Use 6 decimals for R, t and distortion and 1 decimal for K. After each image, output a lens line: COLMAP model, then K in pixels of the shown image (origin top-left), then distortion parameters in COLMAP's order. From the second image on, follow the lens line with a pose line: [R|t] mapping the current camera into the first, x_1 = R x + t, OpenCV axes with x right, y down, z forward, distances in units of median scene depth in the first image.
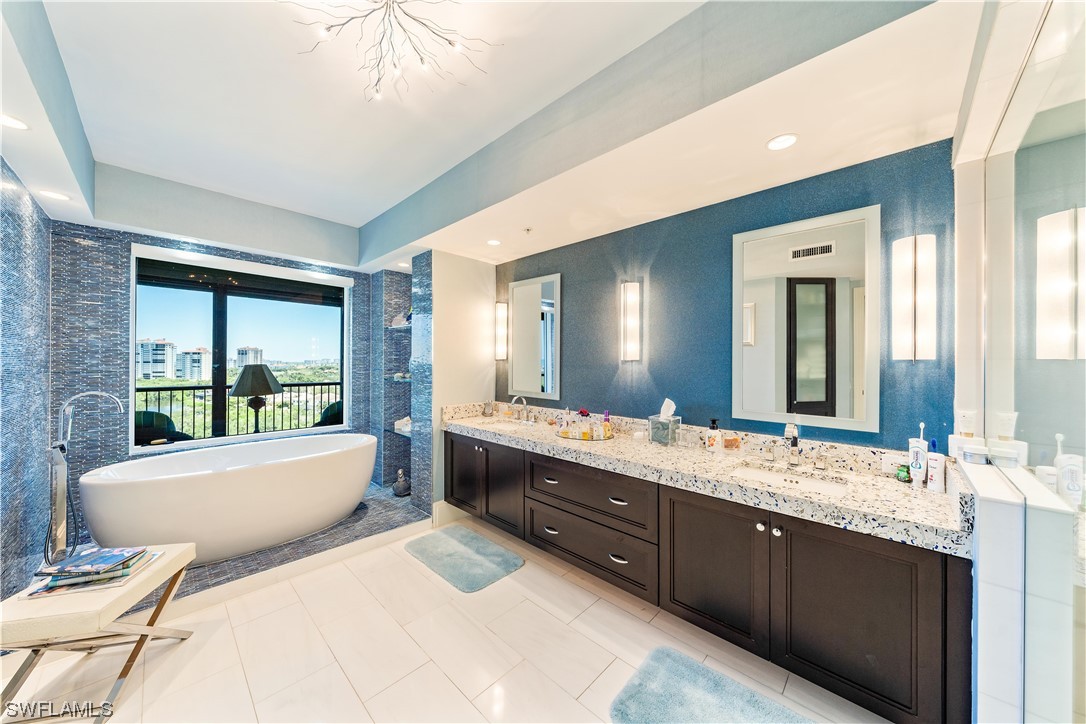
lens RADIAL K [[371.2, 0, 543.4], [0, 371.2, 360.5], [0, 0, 1]] dist [0.000001, -0.000030]
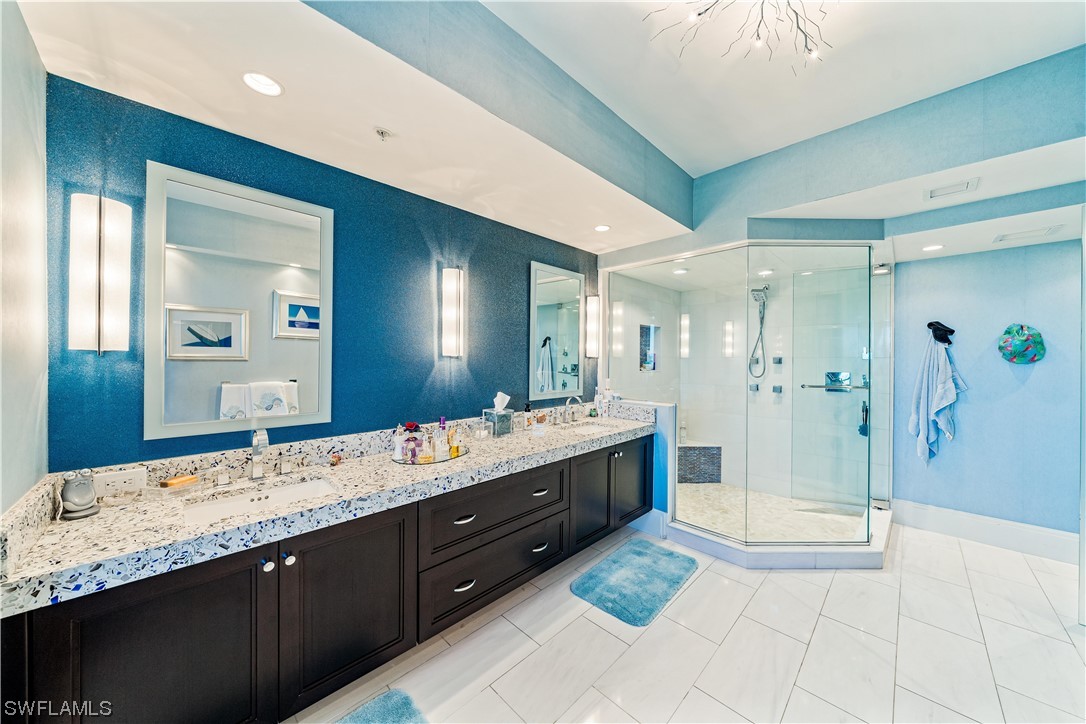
lens RADIAL K [[371.2, 0, 543.1], [0, 371.2, 360.4], [0, 0, 1]] dist [0.000001, -0.000030]
pose [[0.019189, -0.002261, 0.999813, -0.726687], [0.001008, 0.999997, 0.002242, 0.008776], [-0.999815, 0.000965, 0.019191, 0.855334]]
